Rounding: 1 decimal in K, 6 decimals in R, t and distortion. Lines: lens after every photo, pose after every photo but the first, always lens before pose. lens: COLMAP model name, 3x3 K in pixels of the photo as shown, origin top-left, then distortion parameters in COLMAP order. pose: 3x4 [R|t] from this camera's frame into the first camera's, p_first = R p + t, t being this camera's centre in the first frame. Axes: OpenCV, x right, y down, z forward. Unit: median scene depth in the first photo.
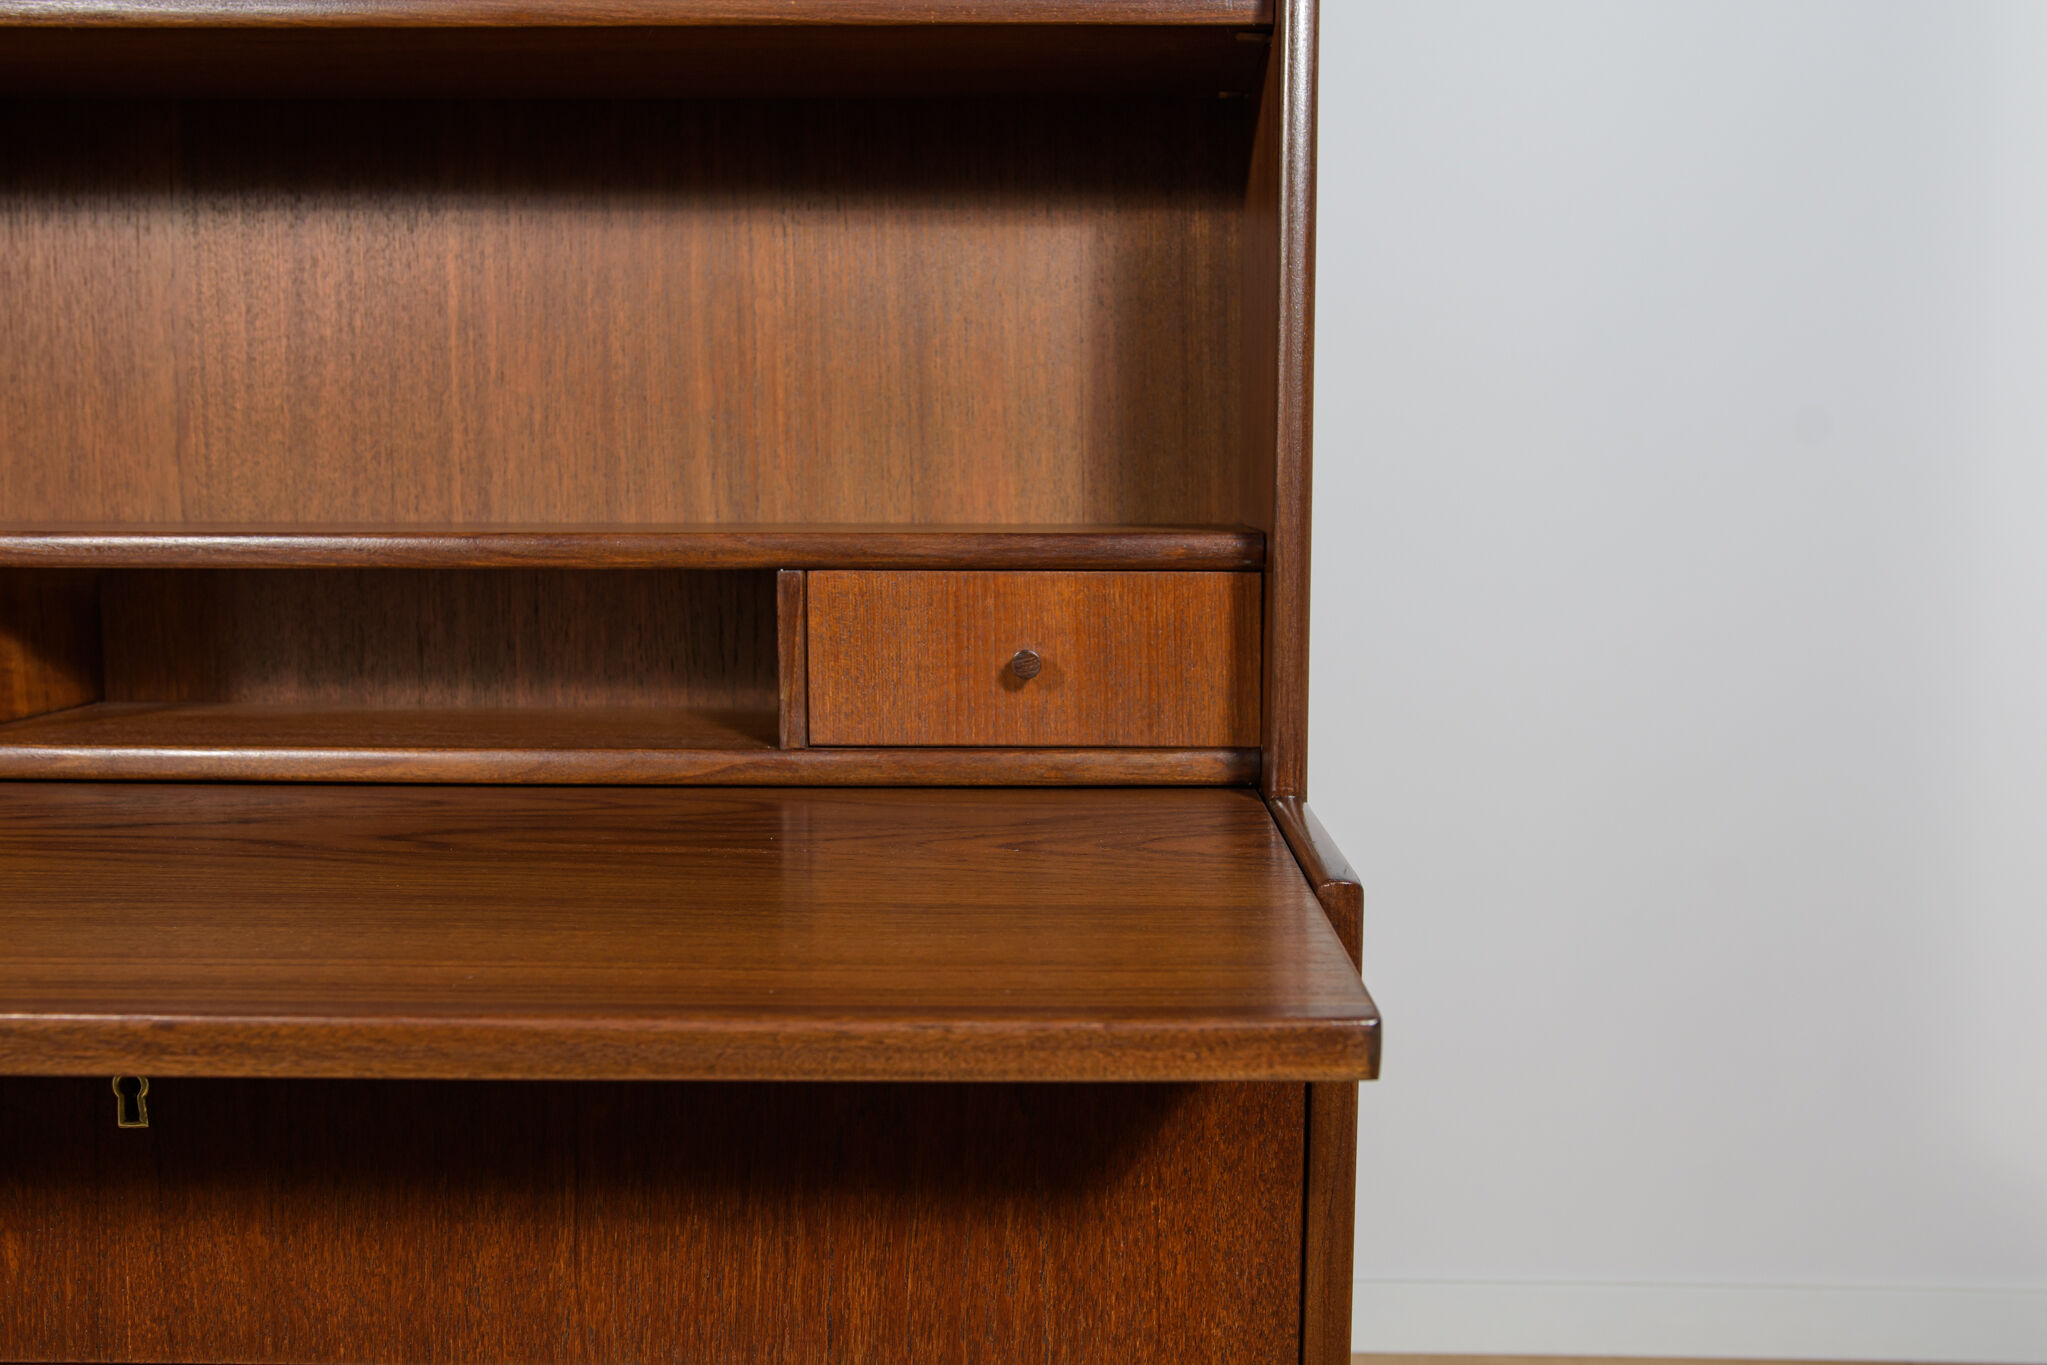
lens RADIAL K [[2255.8, 0, 1015.1], [0, 2255.8, 673.2], [0, 0, 1]] dist [0.035932, 0.000000]
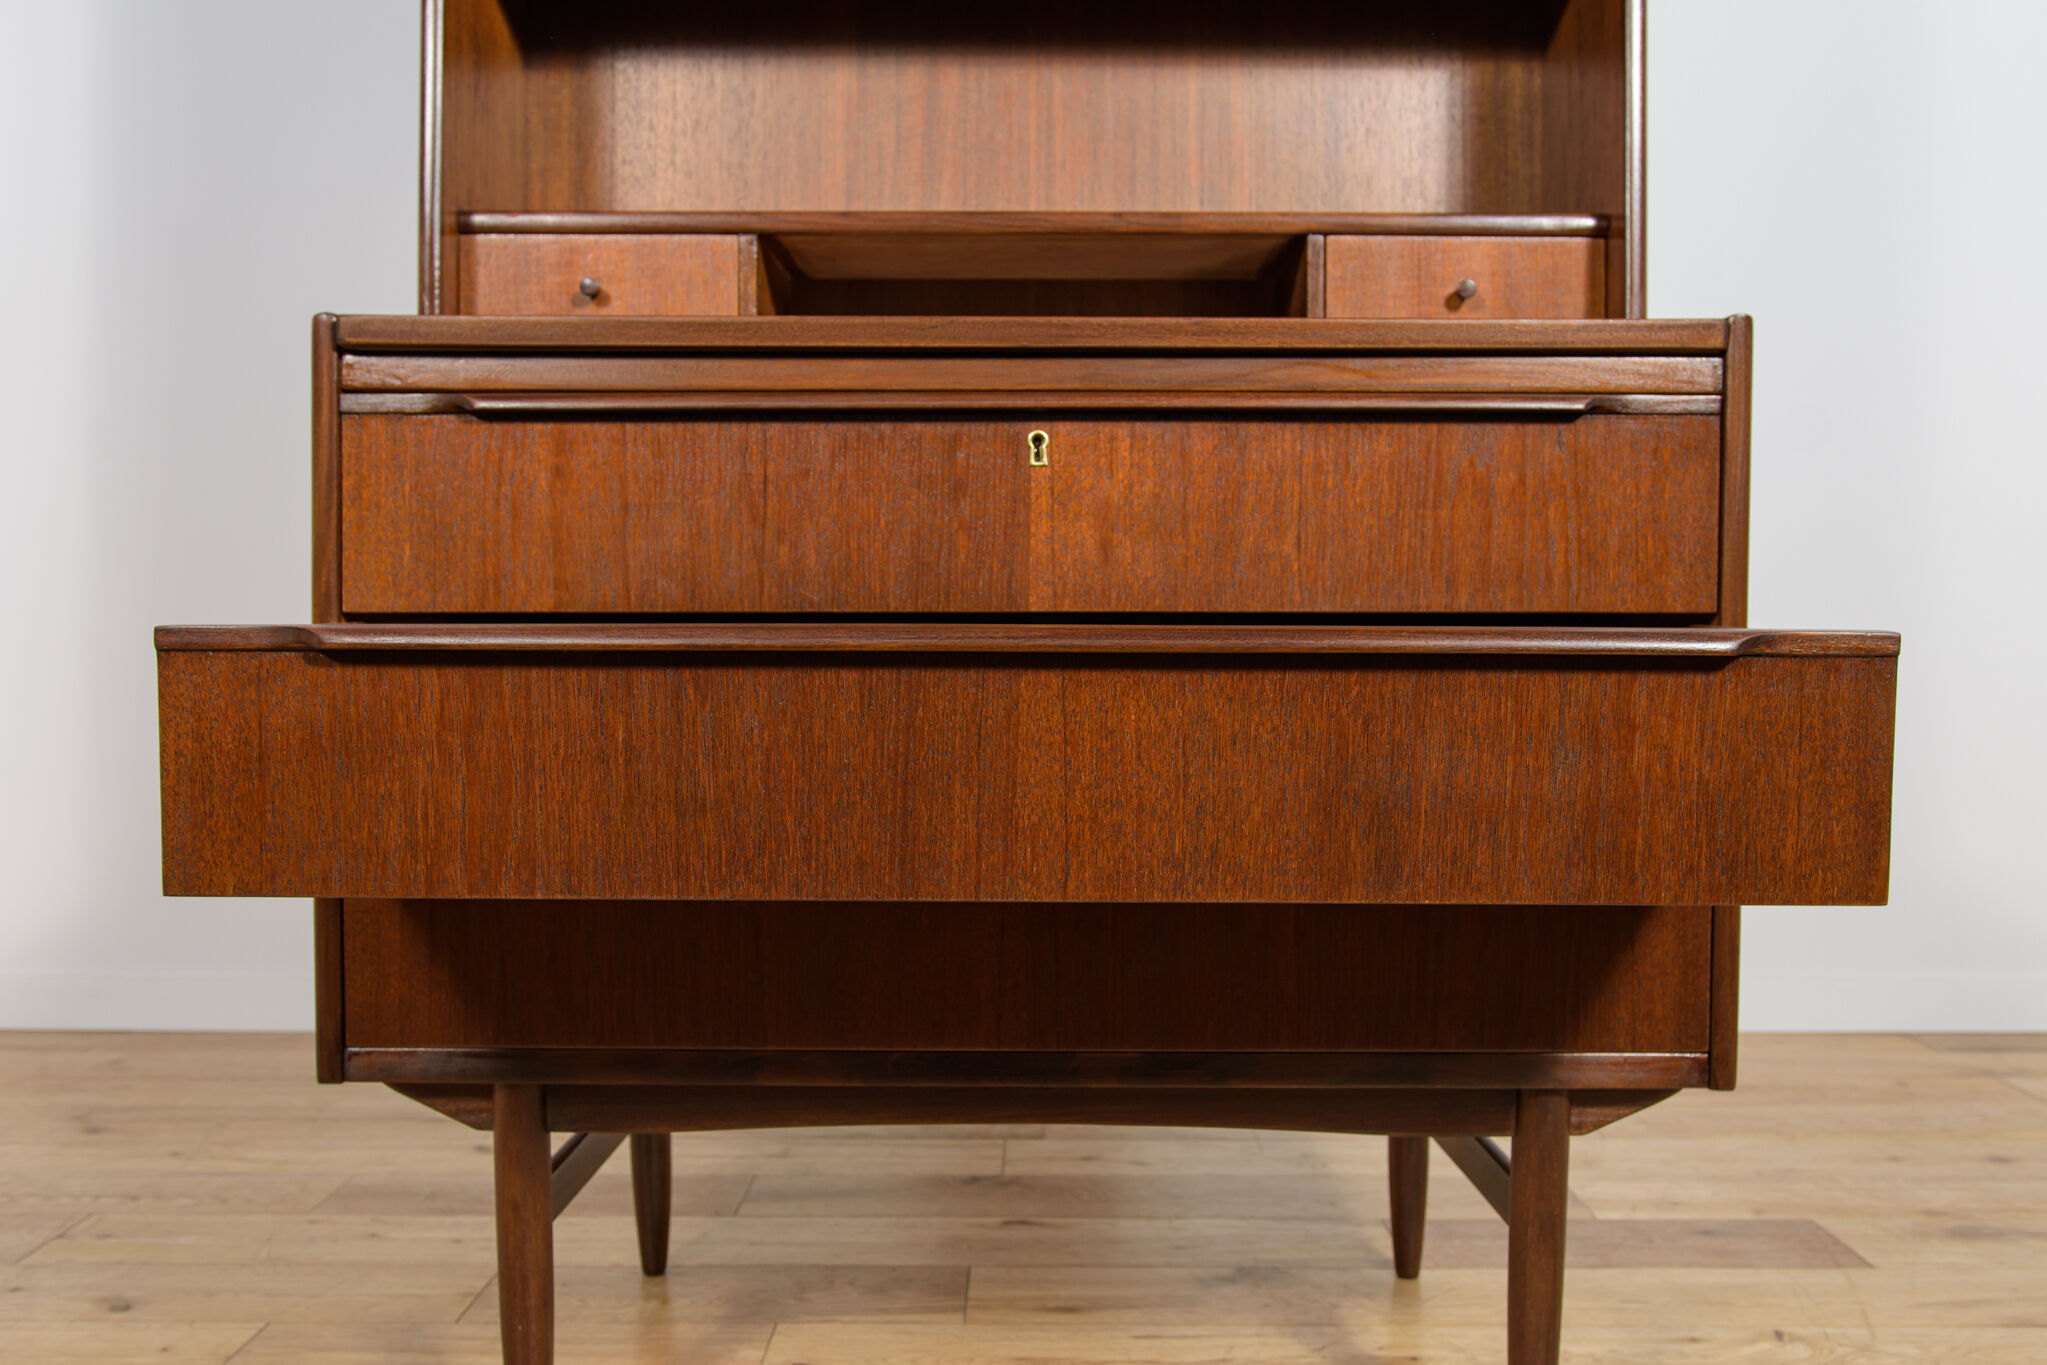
lens RADIAL K [[2044.8, 0, 1025.6], [0, 2044.8, 673.2], [0, 0, 1]] dist [-0.007901, 0.000000]
pose [[0.998317, 0.001800, 0.057964, -0.388963], [0.003213, 0.996266, -0.086278, 0.389385], [-0.057903, 0.086319, 0.994584, -0.405892]]
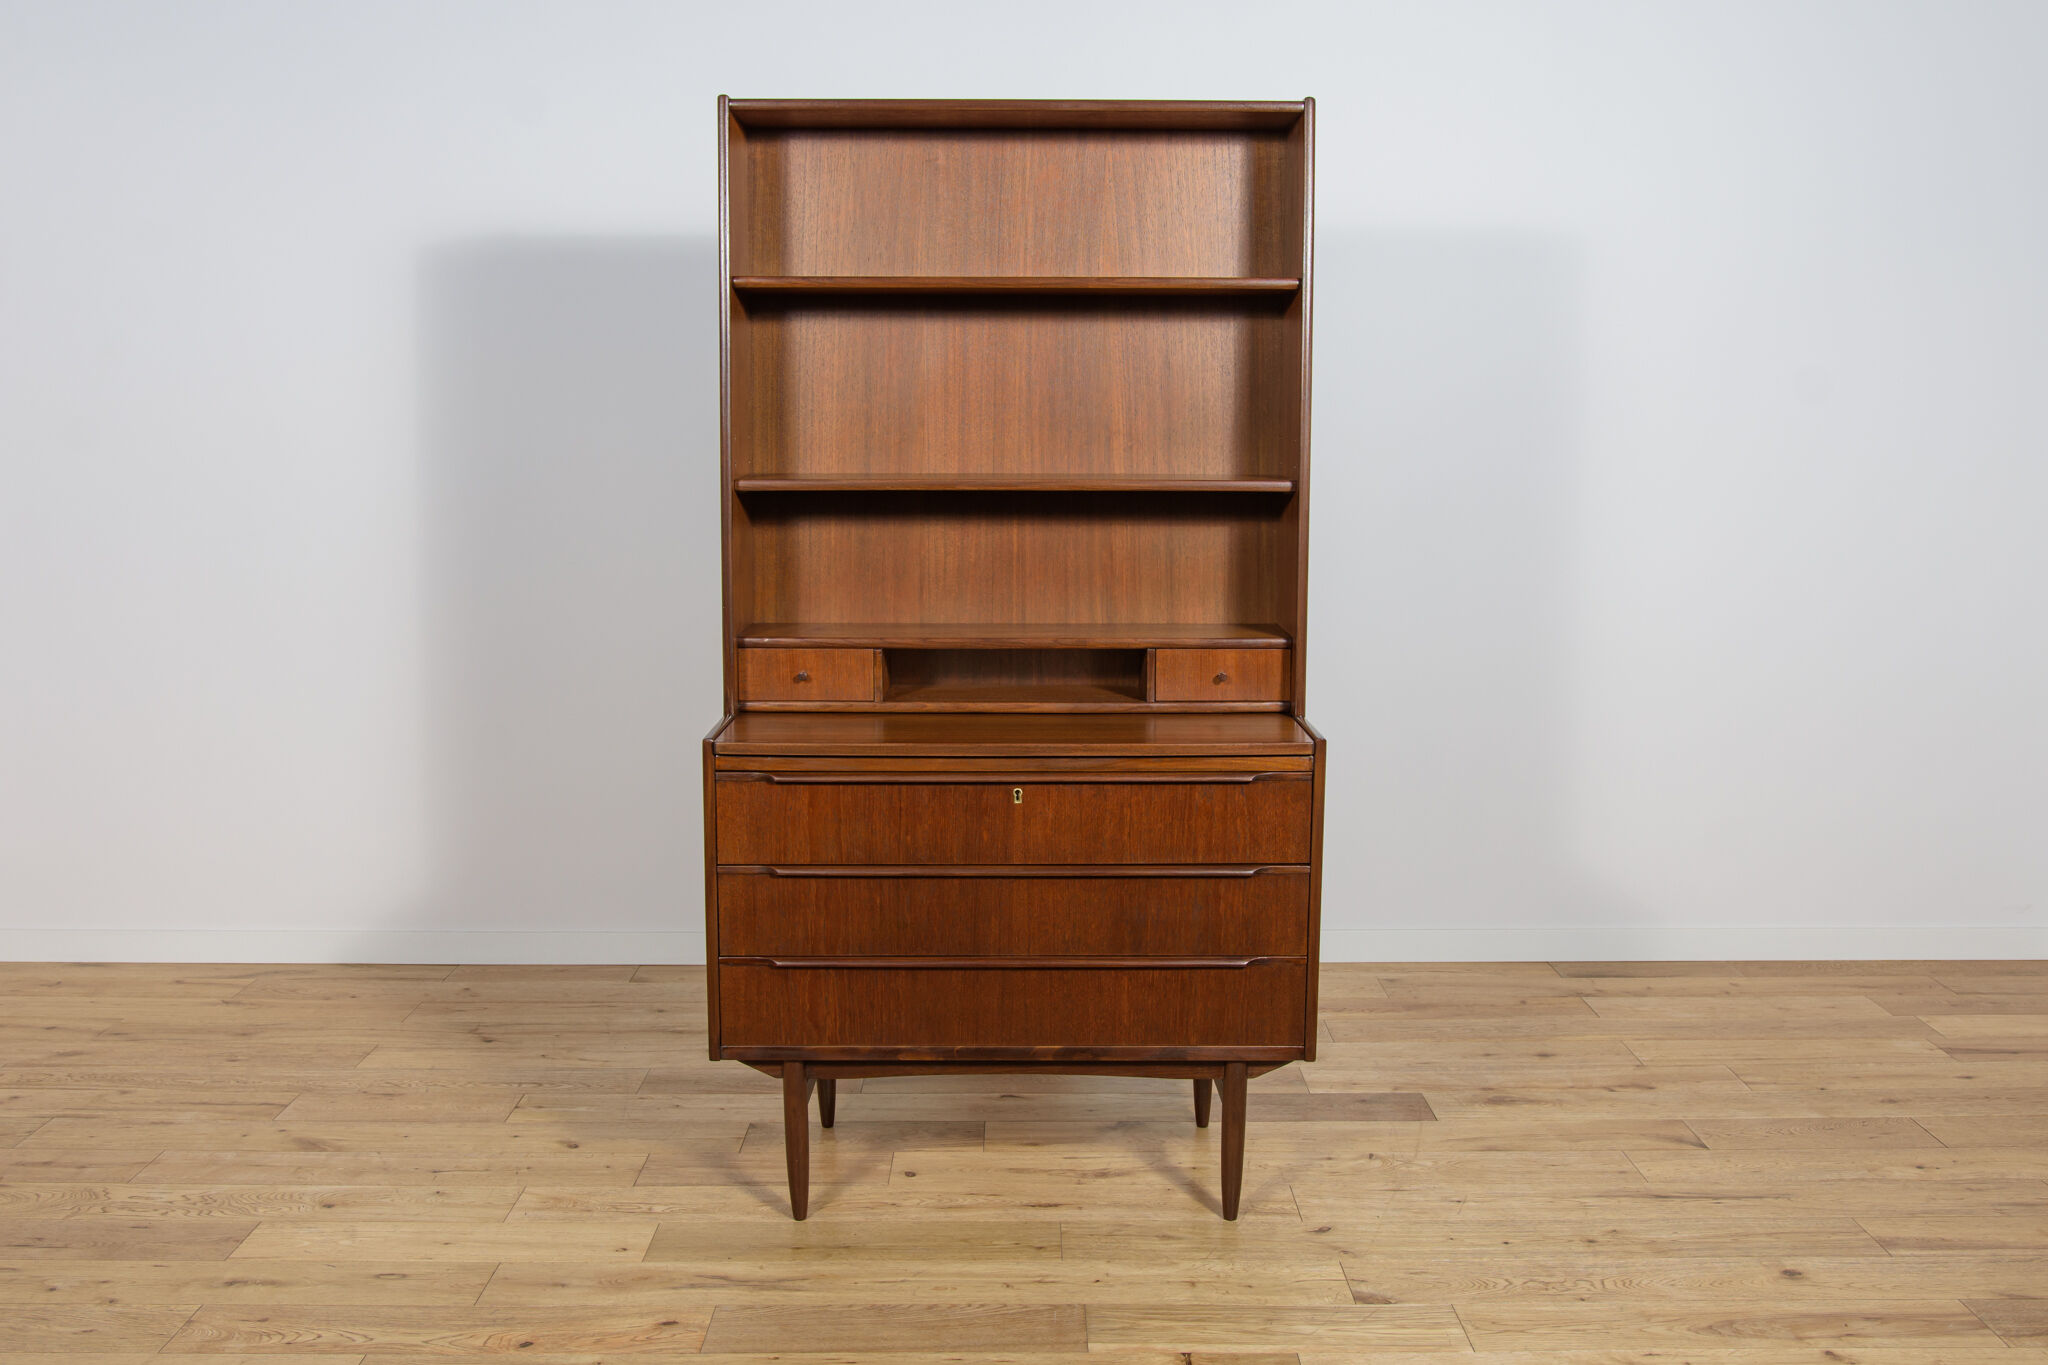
lens RADIAL K [[2352.7, 0, 1037.1], [0, 2352.7, 666.2], [0, 0, 1]] dist [0.035413, 0.000000]
pose [[0.997551, -0.009082, 0.069352, -0.509703], [0.005539, 0.998678, 0.051105, -0.198637], [-0.069725, -0.050596, 0.996282, -2.461430]]
